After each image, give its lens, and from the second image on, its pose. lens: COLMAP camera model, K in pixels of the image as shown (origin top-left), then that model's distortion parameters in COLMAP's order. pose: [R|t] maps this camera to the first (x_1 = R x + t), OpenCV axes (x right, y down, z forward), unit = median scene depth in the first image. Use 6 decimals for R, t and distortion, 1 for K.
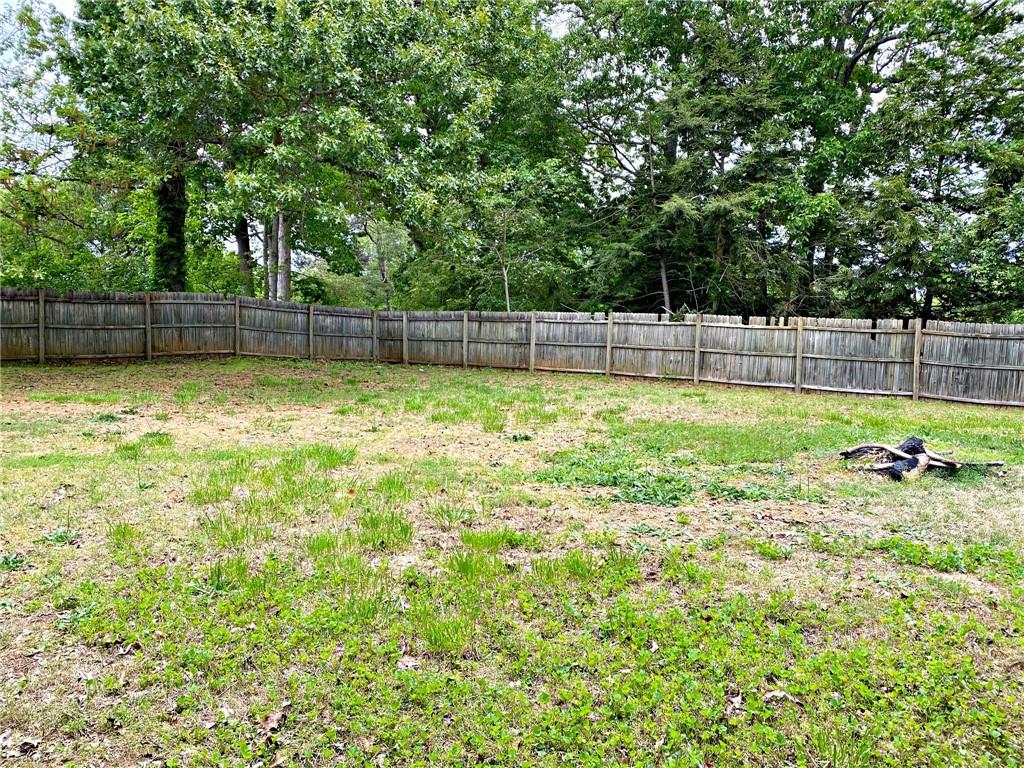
lens RADIAL K [[784.4, 0, 510.9], [0, 784.4, 380.3], [0, 0, 1]] dist [0.111407, -0.005052]
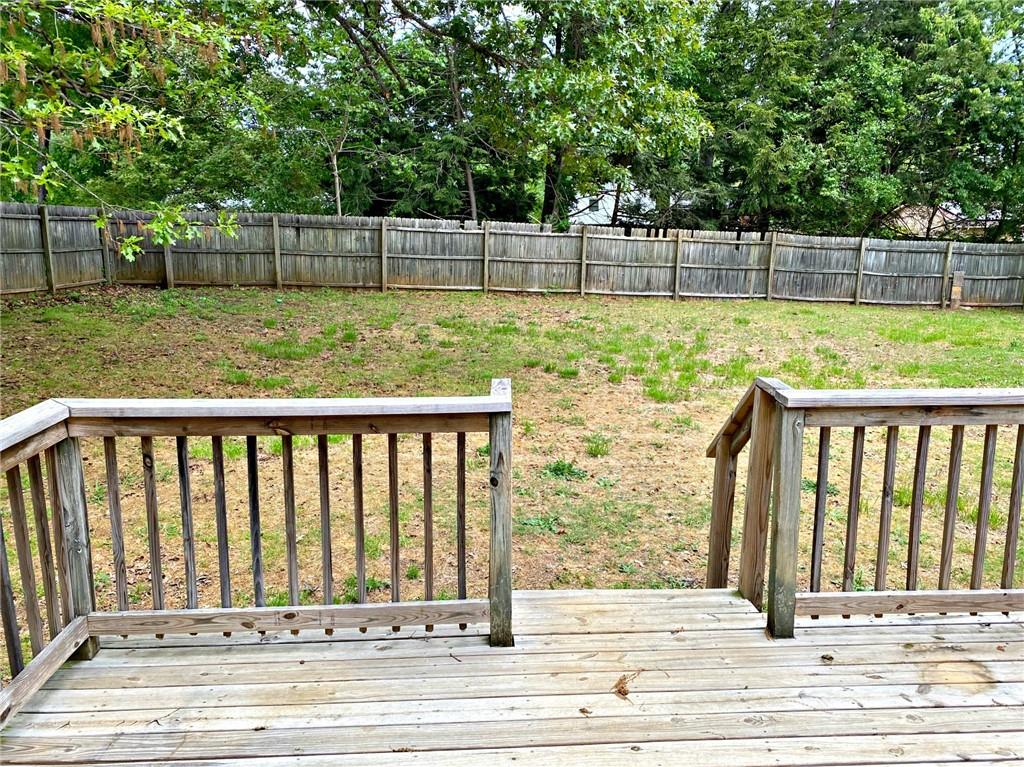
lens RADIAL K [[784.4, 0, 512.8], [0, 784.4, 386.8], [0, 0, 1]] dist [0.111407, -0.005052]
pose [[0.738522, -0.127885, 0.661990, -0.511280], [0.037546, 0.988124, 0.149001, -0.034824], [-0.673183, -0.085186, 0.734553, 0.326458]]
